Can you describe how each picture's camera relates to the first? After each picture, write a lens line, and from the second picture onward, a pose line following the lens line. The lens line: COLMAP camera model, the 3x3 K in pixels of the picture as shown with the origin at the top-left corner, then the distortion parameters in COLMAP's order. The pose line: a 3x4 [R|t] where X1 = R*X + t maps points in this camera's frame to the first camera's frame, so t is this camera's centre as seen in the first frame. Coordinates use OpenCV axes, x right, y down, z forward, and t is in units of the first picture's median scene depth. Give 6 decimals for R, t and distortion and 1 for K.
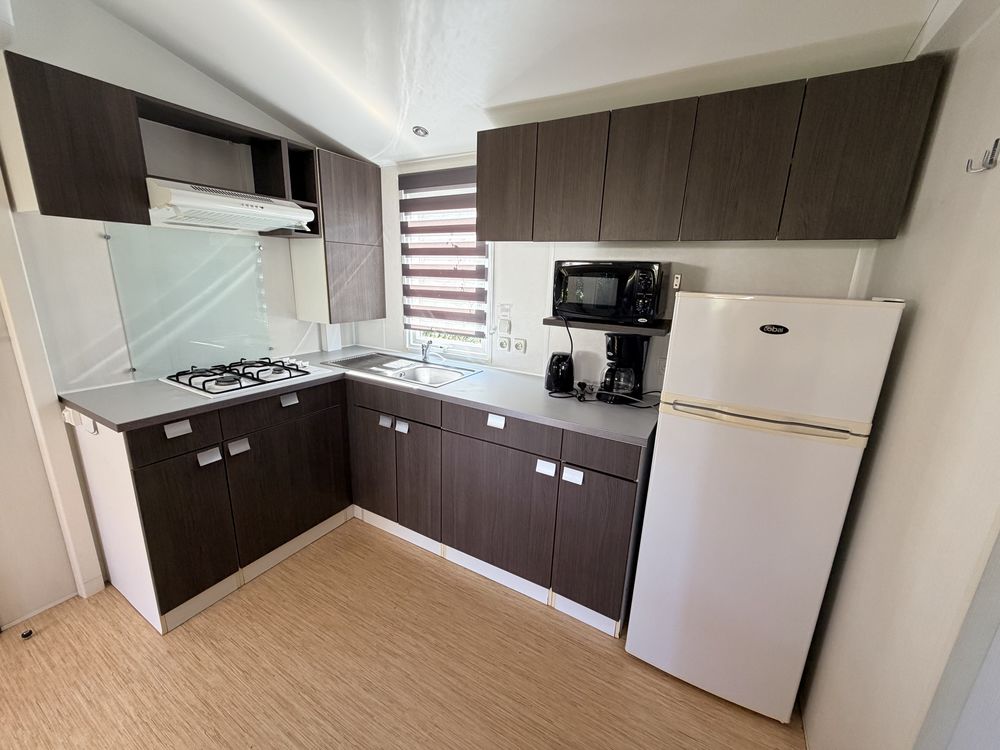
lens RADIAL K [[395.3, 0, 495.8], [0, 395.3, 375.3], [0, 0, 1]] dist [-0.001941, 0.000066]
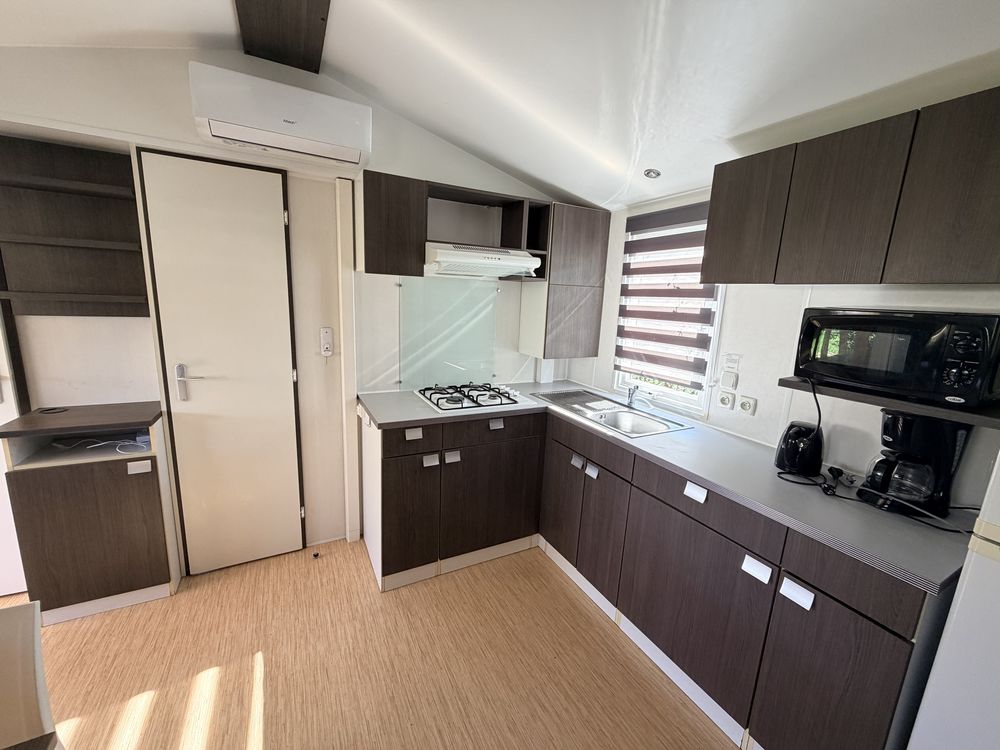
lens RADIAL K [[395.3, 0, 497.3], [0, 395.3, 375.6], [0, 0, 1]] dist [-0.001941, 0.000066]
pose [[0.844679, 0.107323, -0.524403, 0.056323], [-0.147853, 0.988358, -0.035878, -0.035740], [0.514448, 0.107840, 0.850714, 0.030054]]
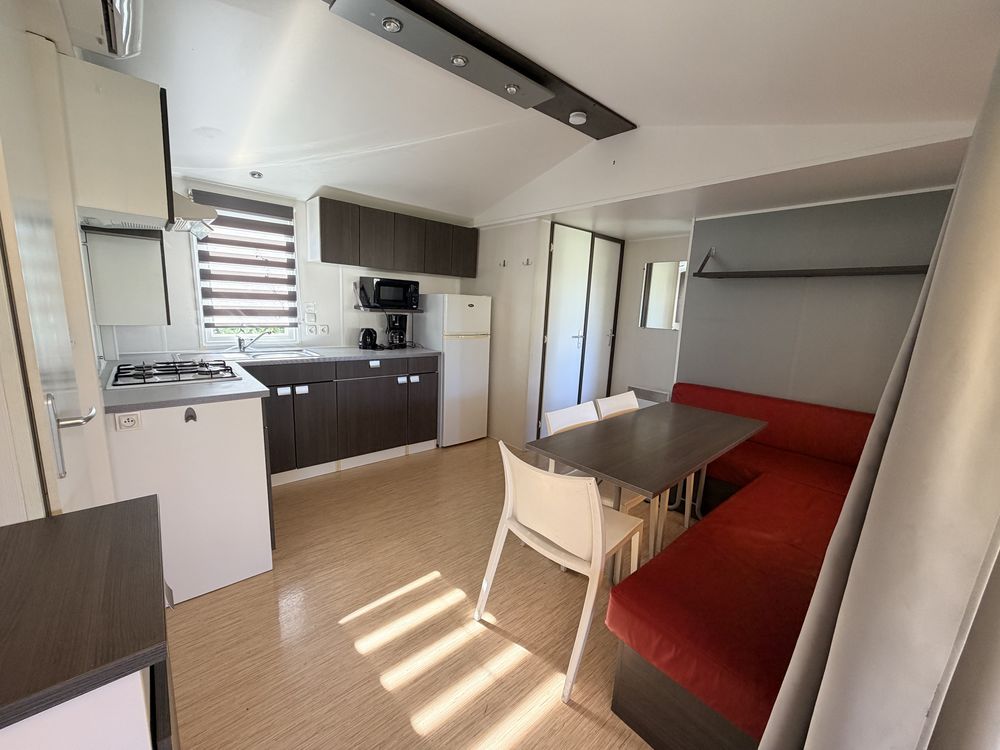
lens RADIAL K [[395.3, 0, 497.4], [0, 395.3, 374.6], [0, 0, 1]] dist [-0.001941, 0.000066]
pose [[0.314679, -0.181860, 0.931614, -1.456085], [0.204289, 0.971449, 0.120631, 0.058036], [-0.926954, 0.152358, 0.342847, -0.142240]]
